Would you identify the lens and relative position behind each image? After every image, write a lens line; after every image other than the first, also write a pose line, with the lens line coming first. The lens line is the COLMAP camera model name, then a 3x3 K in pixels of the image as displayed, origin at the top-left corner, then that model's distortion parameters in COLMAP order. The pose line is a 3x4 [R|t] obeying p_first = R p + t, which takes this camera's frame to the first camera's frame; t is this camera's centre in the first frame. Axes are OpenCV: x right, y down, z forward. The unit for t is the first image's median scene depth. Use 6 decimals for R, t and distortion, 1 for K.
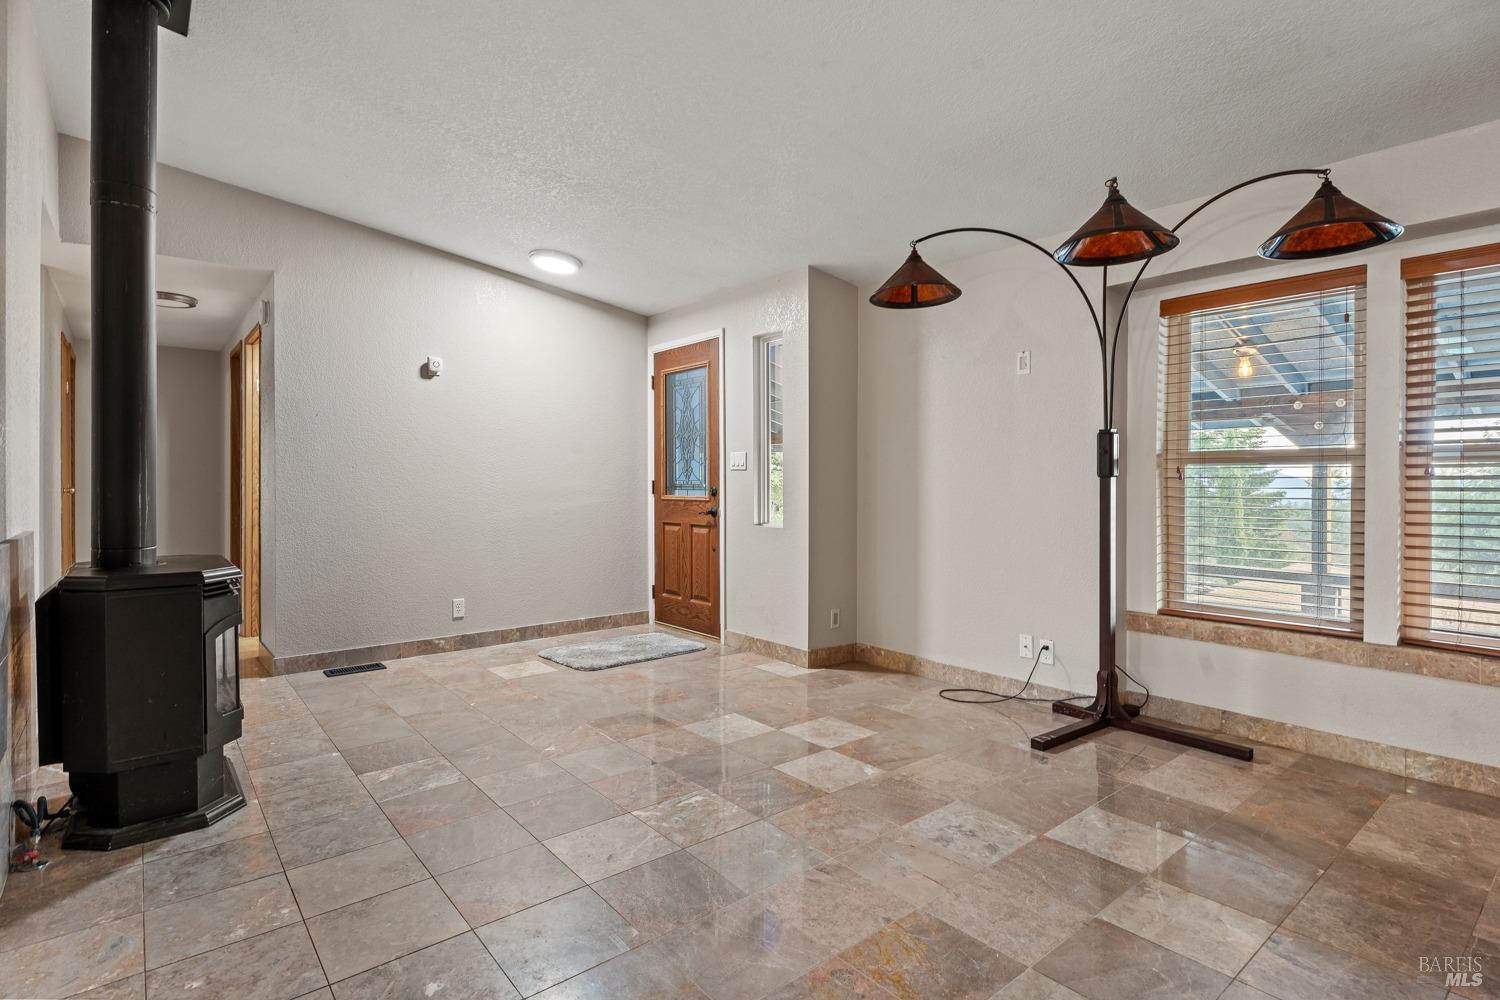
lens RADIAL K [[731.6, 0, 753.2], [0, 731.6, 495.0], [0, 0, 1]] dist [0.000395, -0.000082]
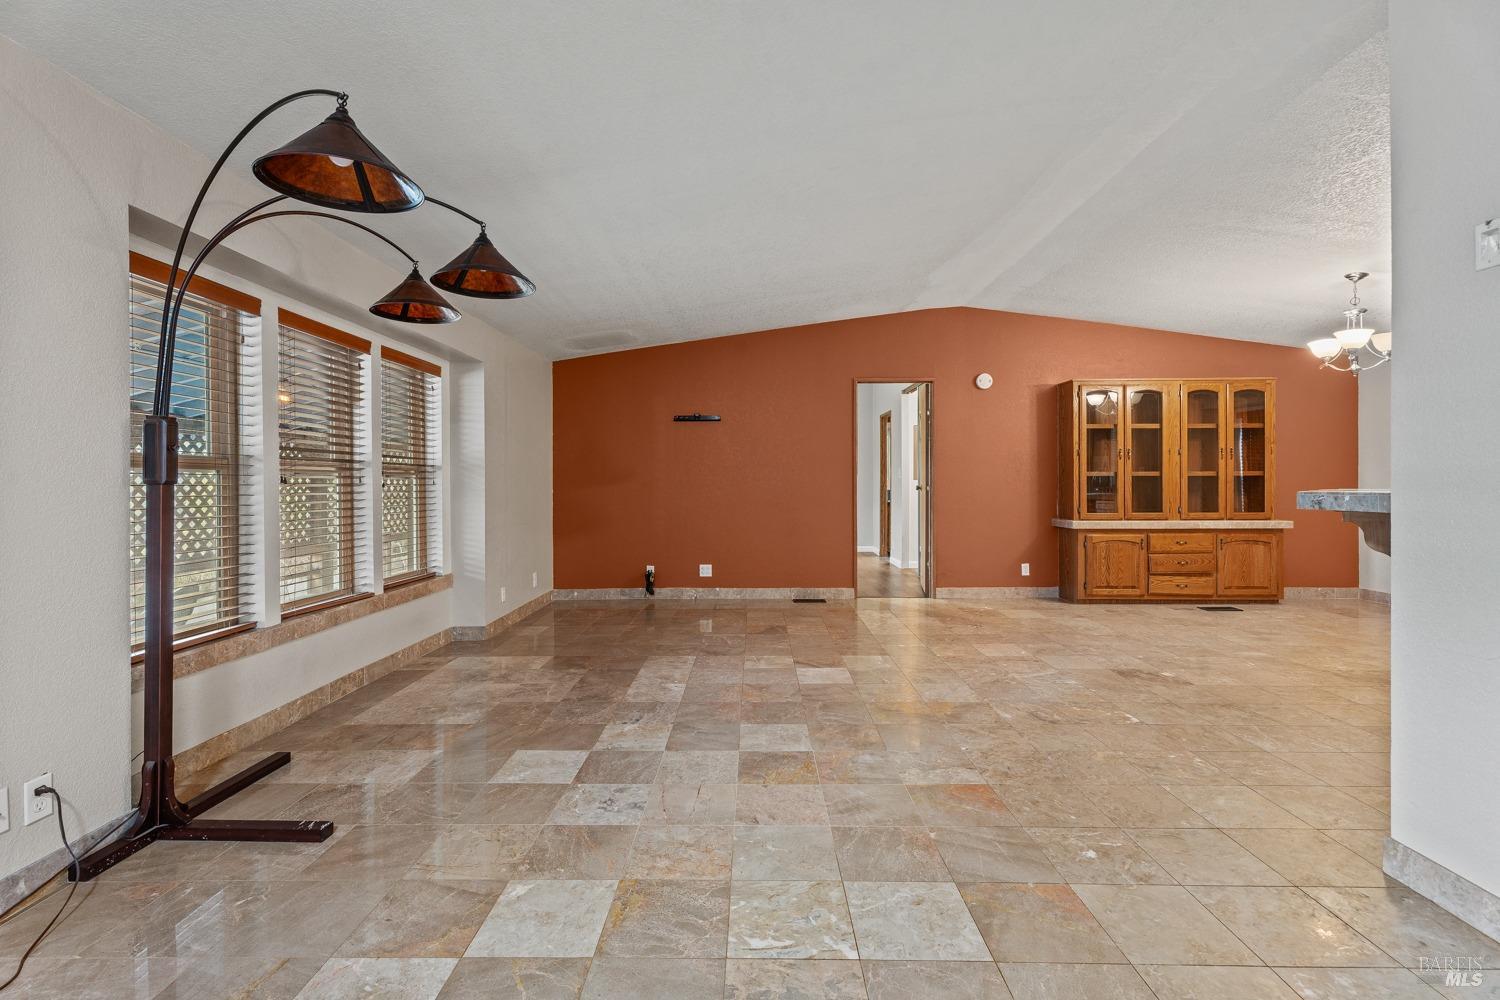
lens RADIAL K [[668.2, 0, 751.6], [0, 668.2, 480.6], [0, 0, 1]] dist [0.003082, 0.000609]
pose [[-0.759973, 0.006701, 0.649920, -0.497592], [0.016596, 0.999821, 0.009098, -0.030602], [-0.649742, 0.017700, -0.759948, 1.509917]]
